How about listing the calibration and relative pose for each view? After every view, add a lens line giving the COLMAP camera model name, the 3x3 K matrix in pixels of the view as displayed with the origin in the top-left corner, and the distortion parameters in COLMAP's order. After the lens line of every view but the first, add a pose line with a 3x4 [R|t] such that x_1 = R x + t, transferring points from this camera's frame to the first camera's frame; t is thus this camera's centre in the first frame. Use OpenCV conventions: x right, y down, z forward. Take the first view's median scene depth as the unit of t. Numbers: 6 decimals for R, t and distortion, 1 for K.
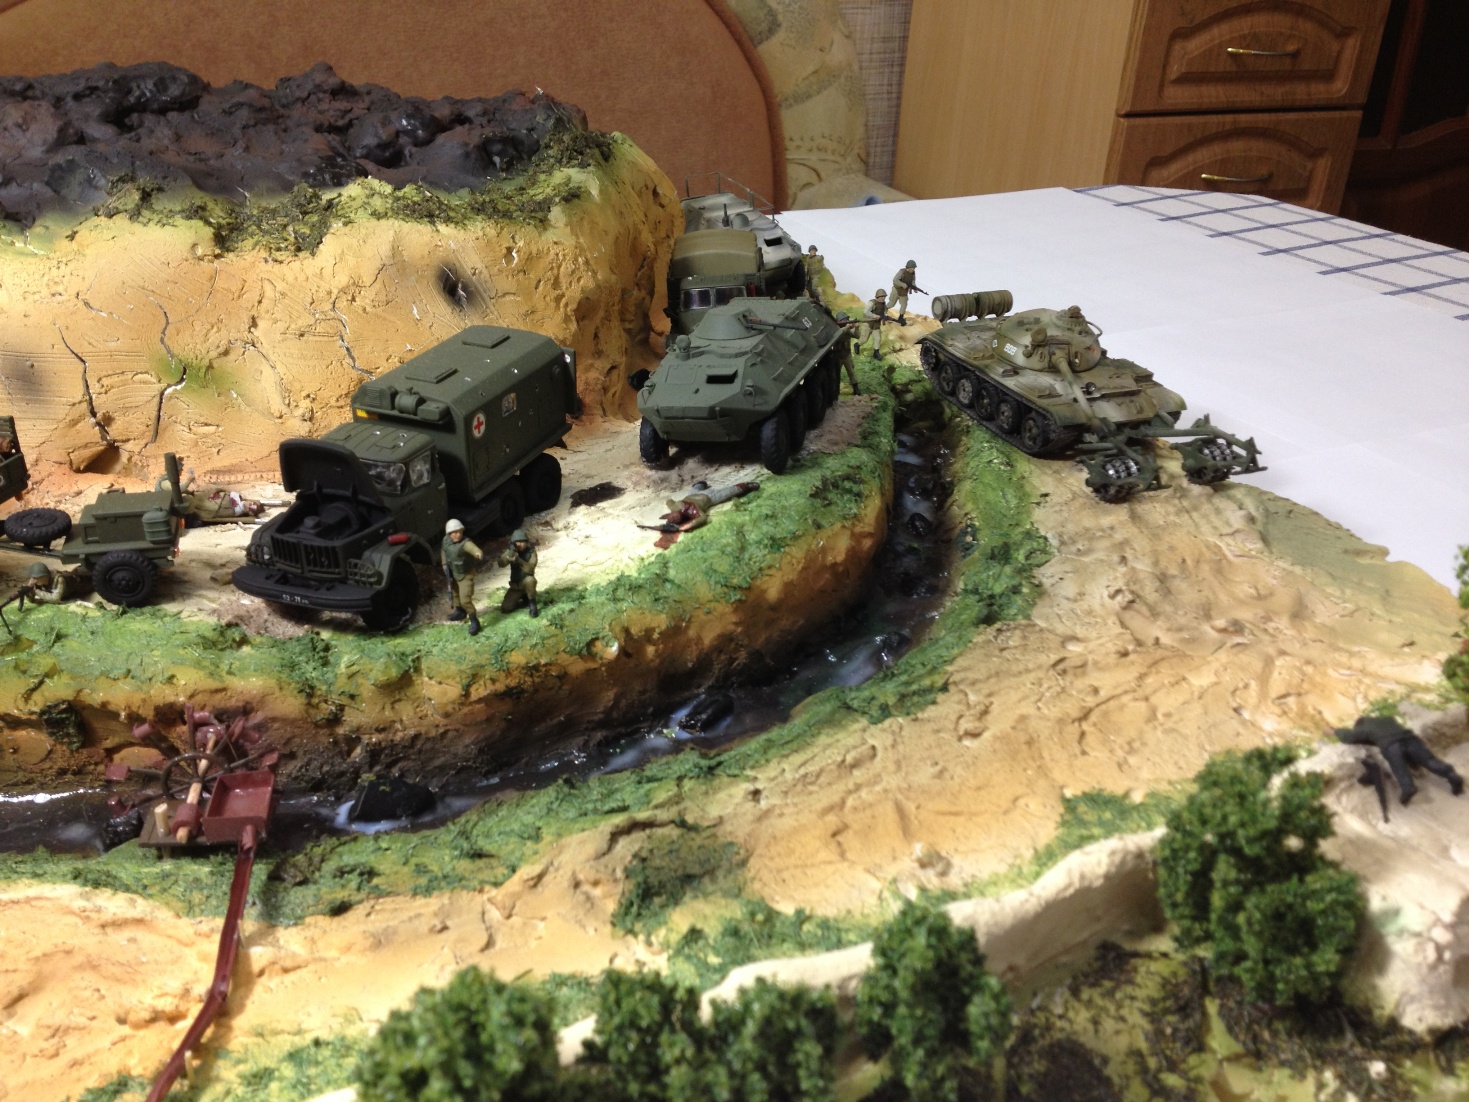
lens RADIAL K [[1404.6, 0, 727.3], [0, 1404.6, 541.0], [0, 0, 1]] dist [0.196967, -0.490667]
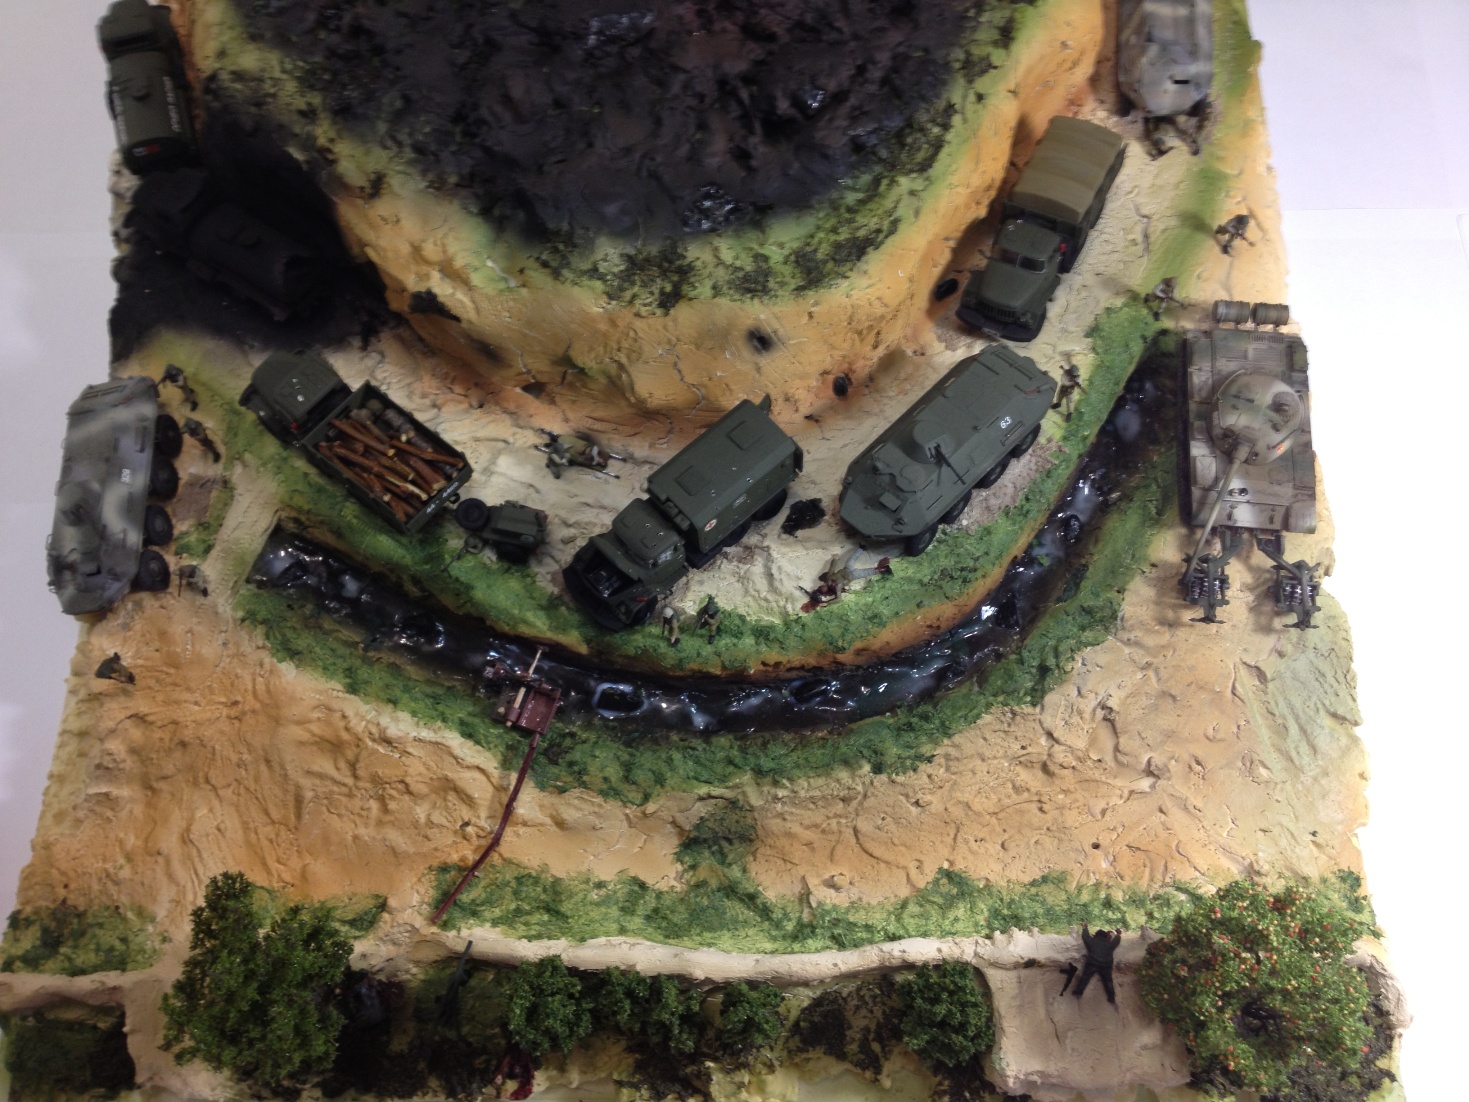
lens RADIAL K [[1404.6, 0, 727.3], [0, 1404.6, 541.0], [0, 0, 1]] dist [0.196967, -0.490667]
pose [[0.885629, 0.408862, -0.220212, 0.182577], [-0.166395, 0.722089, 0.671491, -1.039319], [0.433560, -0.558049, 0.707535, -0.126656]]
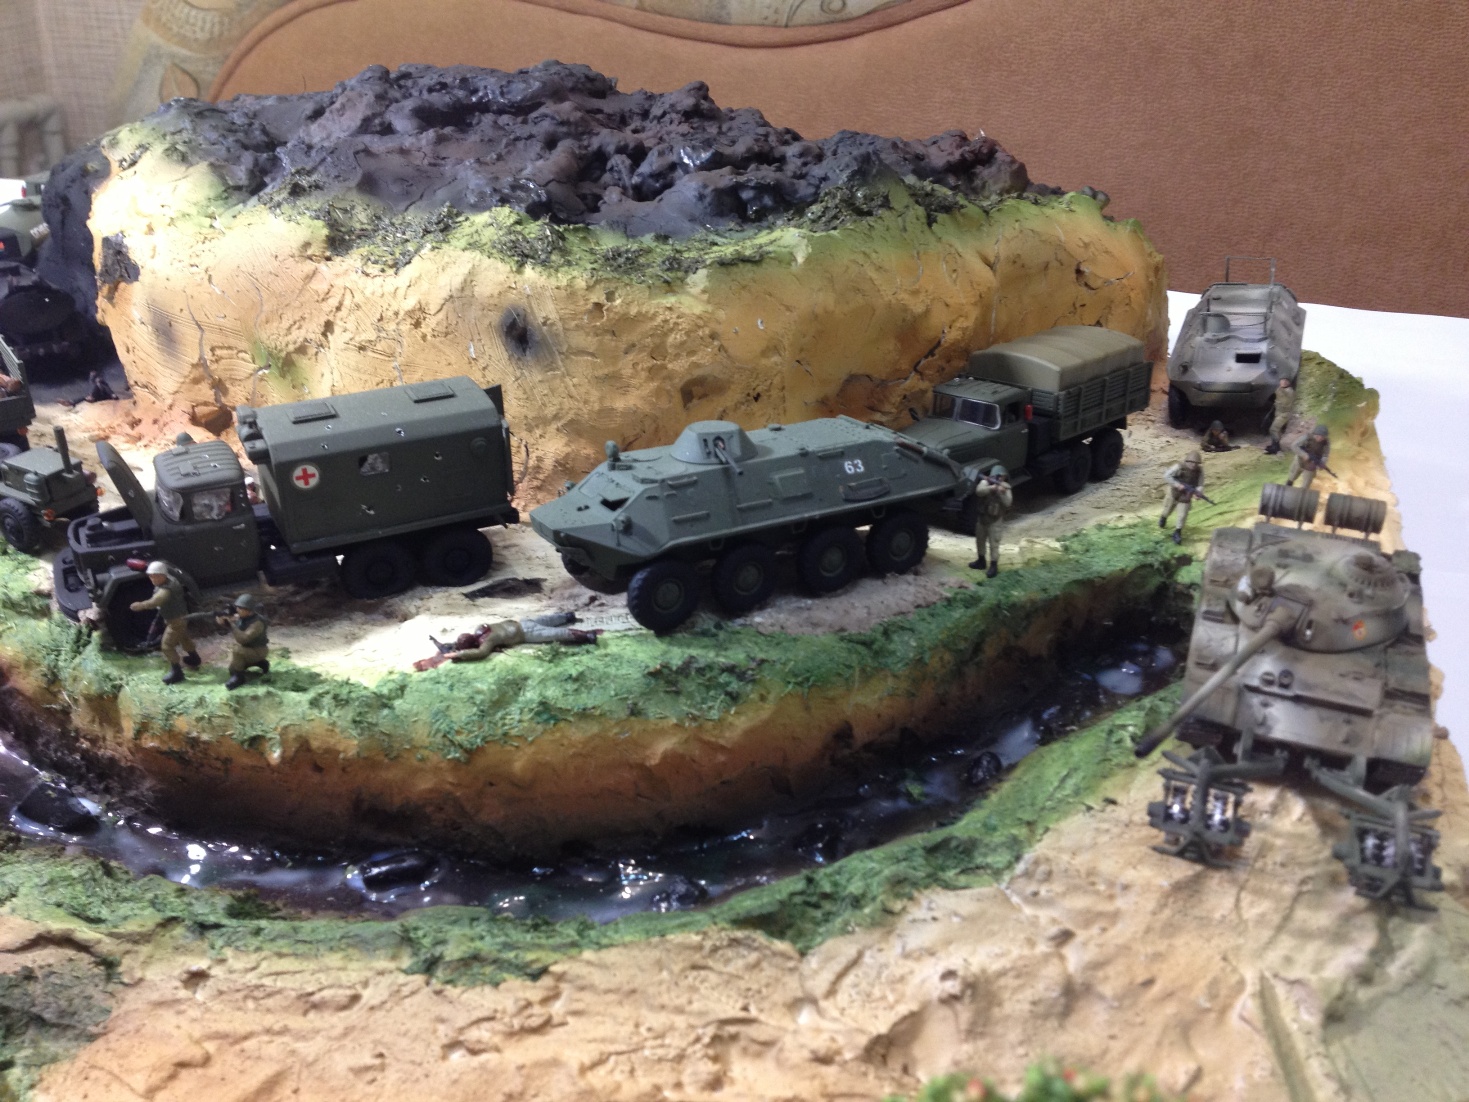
lens RADIAL K [[1404.6, 0, 727.3], [0, 1404.6, 541.0], [0, 0, 1]] dist [0.196967, -0.490667]
pose [[0.727493, 0.293294, -0.620268, 0.563438], [-0.291020, 0.950584, 0.108156, -0.202763], [0.621338, 0.101827, 0.776898, 0.400929]]
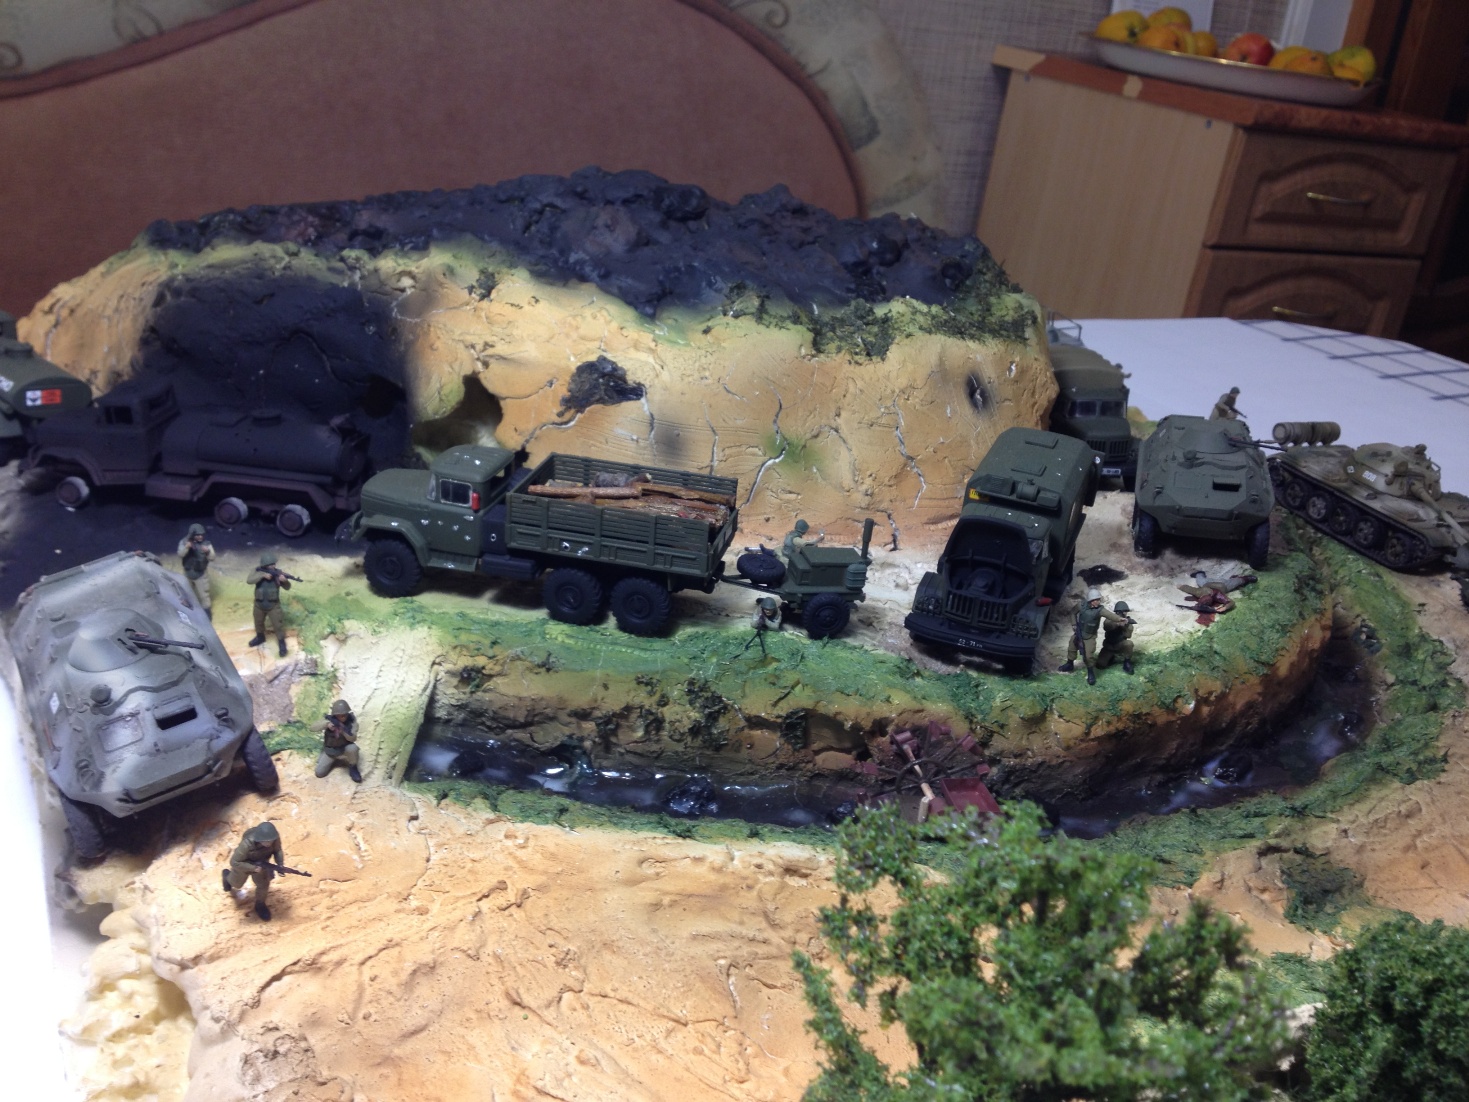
lens RADIAL K [[1404.6, 0, 727.3], [0, 1404.6, 541.0], [0, 0, 1]] dist [0.196967, -0.490667]
pose [[0.996287, 0.081079, 0.028970, -0.455871], [-0.079442, 0.995388, -0.053780, 0.028754], [-0.033197, 0.051279, 0.998132, -0.191106]]
